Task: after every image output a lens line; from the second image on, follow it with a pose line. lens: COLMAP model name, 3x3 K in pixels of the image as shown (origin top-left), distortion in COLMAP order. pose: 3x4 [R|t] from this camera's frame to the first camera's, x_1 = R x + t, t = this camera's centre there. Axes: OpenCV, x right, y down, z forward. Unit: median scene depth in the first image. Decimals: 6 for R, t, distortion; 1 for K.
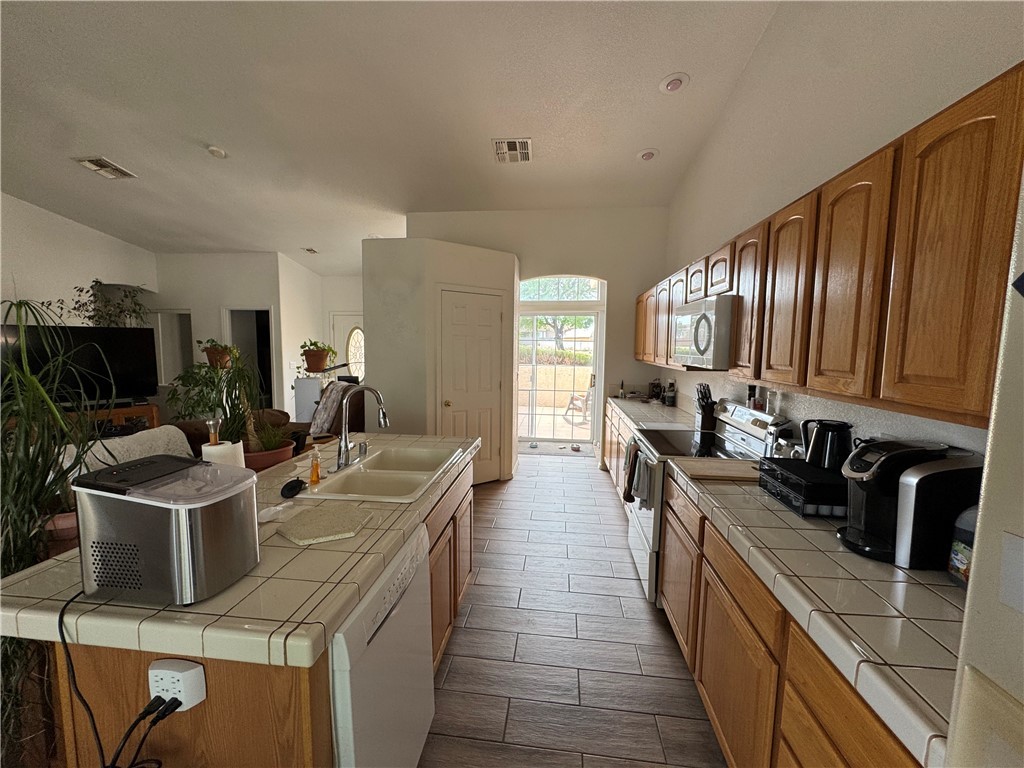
lens RADIAL K [[412.5, 0, 512.0], [0, 412.5, 384.0], [0, 0, 1]] dist [-0.002669, -0.000006]
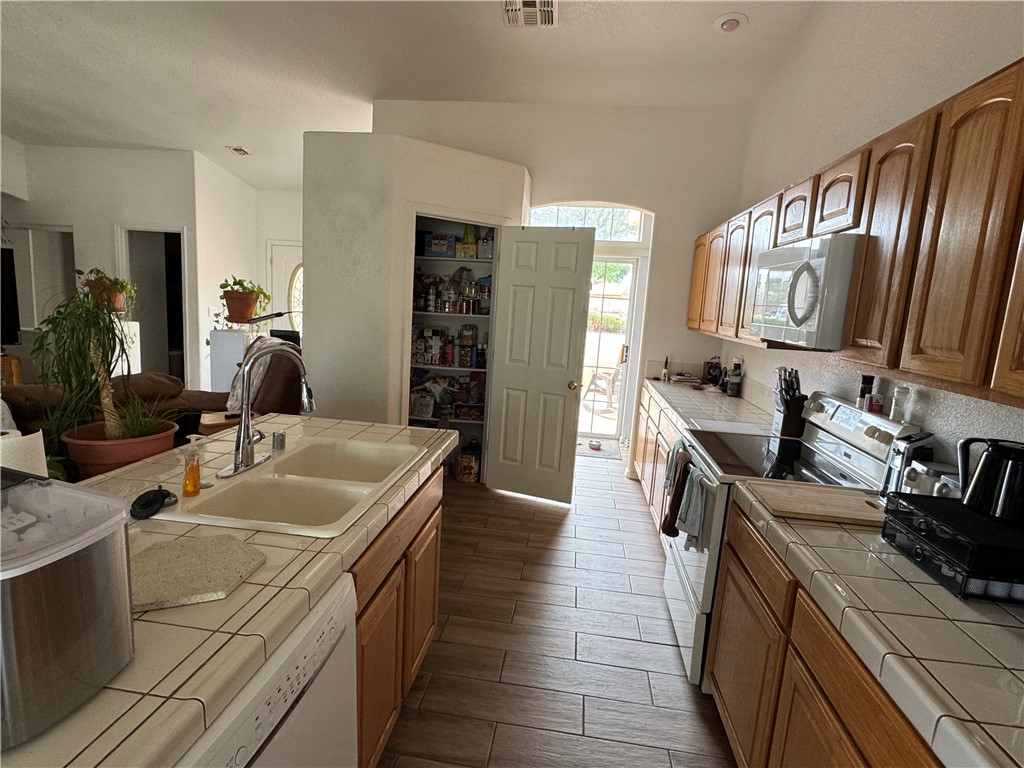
lens RADIAL K [[540.0, 0, 512.0], [0, 540.0, 384.0], [0, 0, 1]] dist [-0.001393, -0.000670]
pose [[0.998651, 0.051817, -0.003476, 0.009184], [-0.051517, 0.996884, 0.059736, -0.004410], [0.006561, -0.059477, 0.998208, 0.096322]]
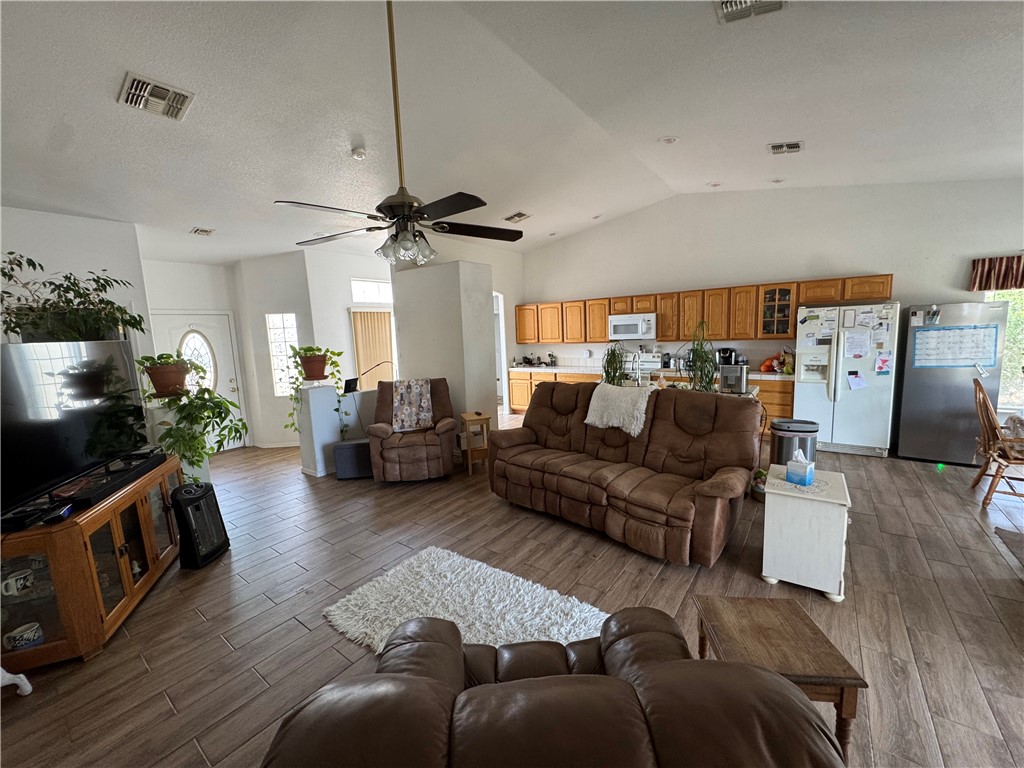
lens RADIAL K [[408.1, 0, 511.9], [0, 408.1, 386.7], [0, 0, 1]] dist [-0.006805, 0.000235]
pose [[0.503948, -0.153240, 0.850032, -1.724359], [0.133097, 0.986159, 0.098873, -0.077411], [-0.853418, 0.063310, 0.517368, 0.267052]]
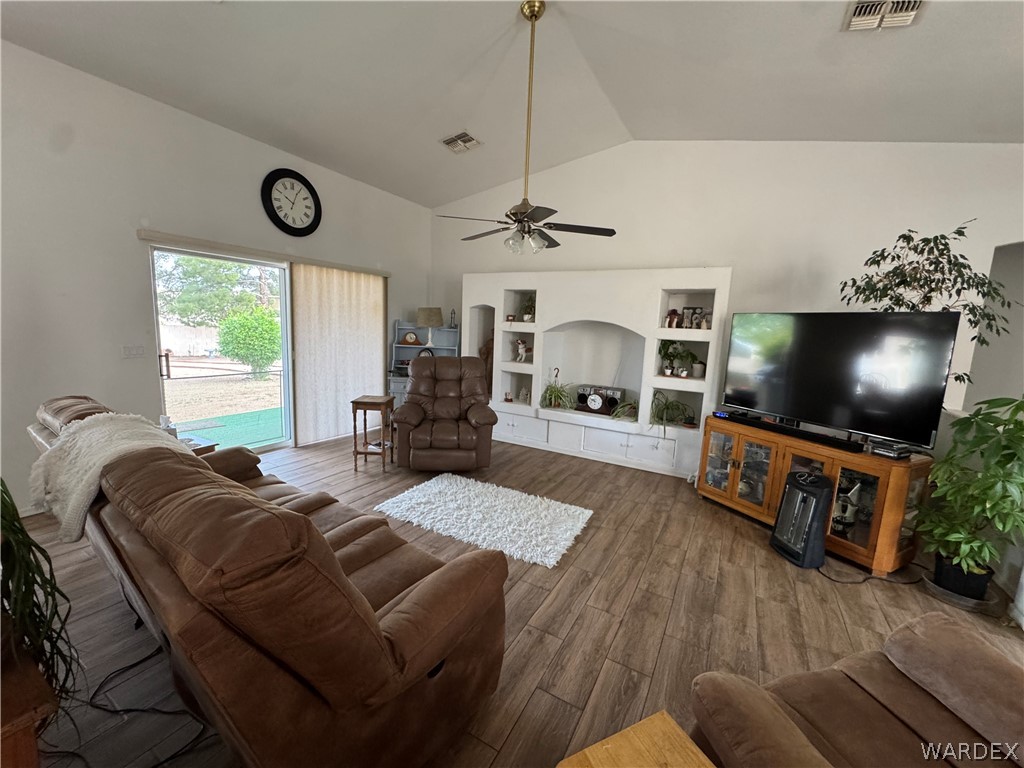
lens RADIAL K [[412.5, 0, 512.0], [0, 412.5, 384.0], [0, 0, 1]] dist [-0.002669, -0.000006]
pose [[-0.385810, 0.106284, -0.916436, -0.345771], [-0.134741, 0.976200, 0.169939, -0.100657], [0.912686, 0.189045, -0.362307, 1.102367]]
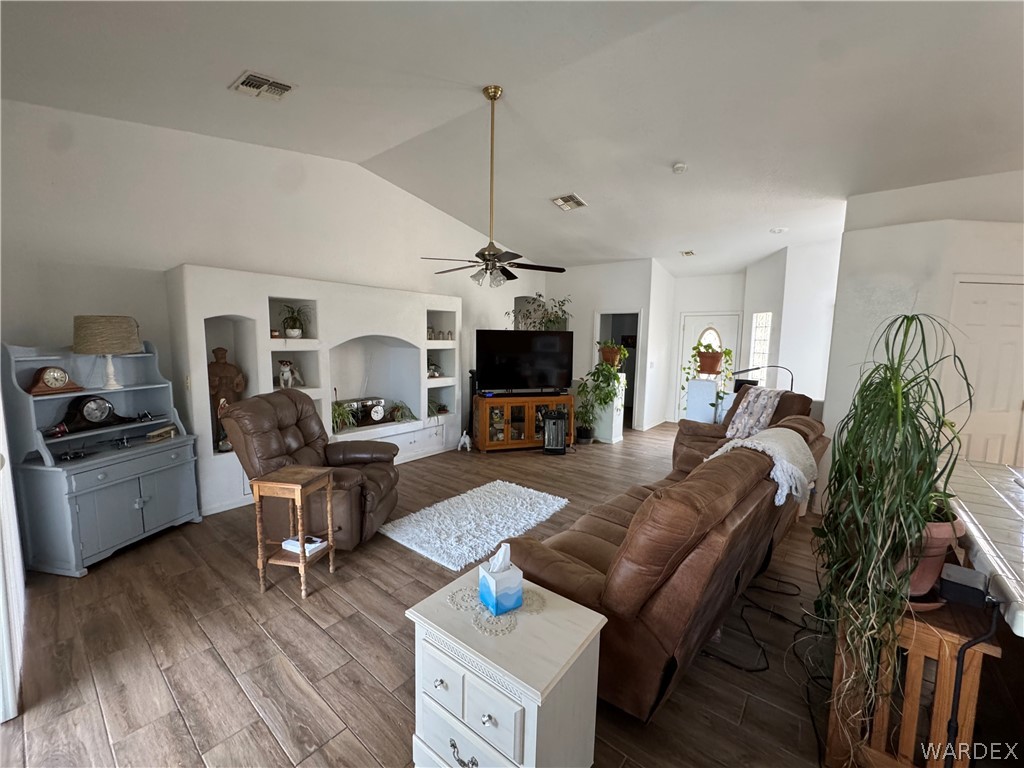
lens RADIAL K [[412.5, 0, 512.0], [0, 412.5, 384.0], [0, 0, 1]] dist [-0.002669, -0.000006]
pose [[0.844434, 0.059952, -0.532295, -0.575755], [-0.057181, 0.998128, 0.021708, 0.002151], [0.532599, 0.012106, 0.846281, -0.167377]]
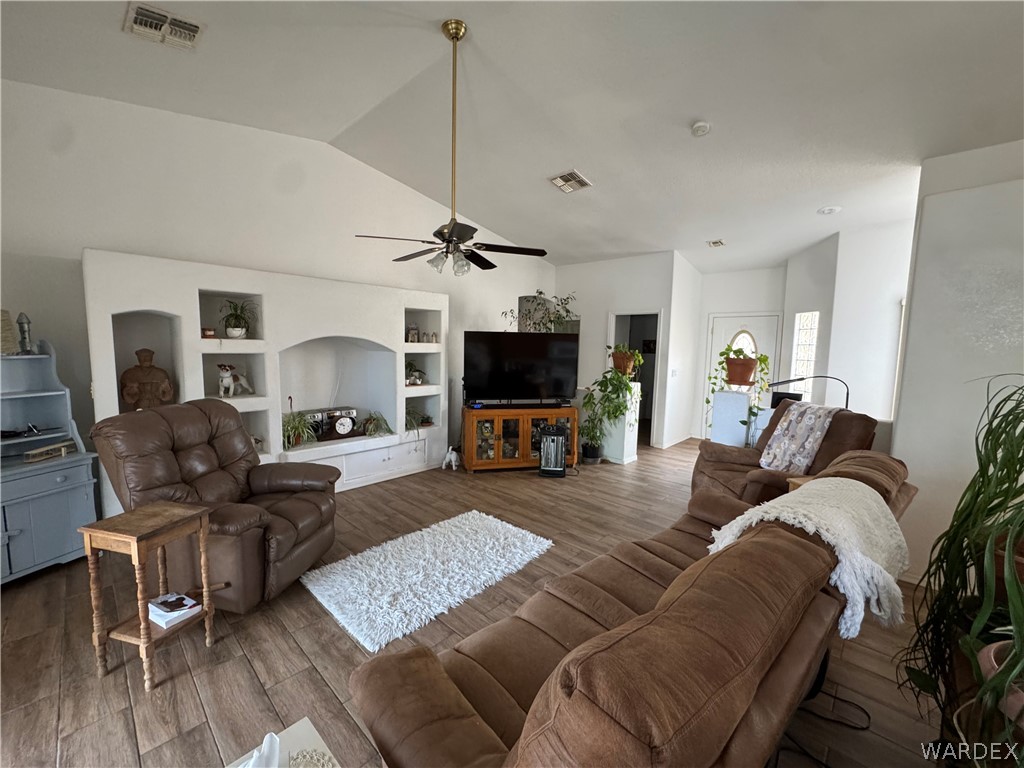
lens RADIAL K [[412.5, 0, 512.0], [0, 412.5, 384.0], [0, 0, 1]] dist [-0.002669, -0.000006]
pose [[0.803037, 0.061475, -0.592750, -0.587494], [-0.067926, 0.997625, 0.011442, -0.014793], [0.592046, 0.031075, 0.805305, 0.104803]]
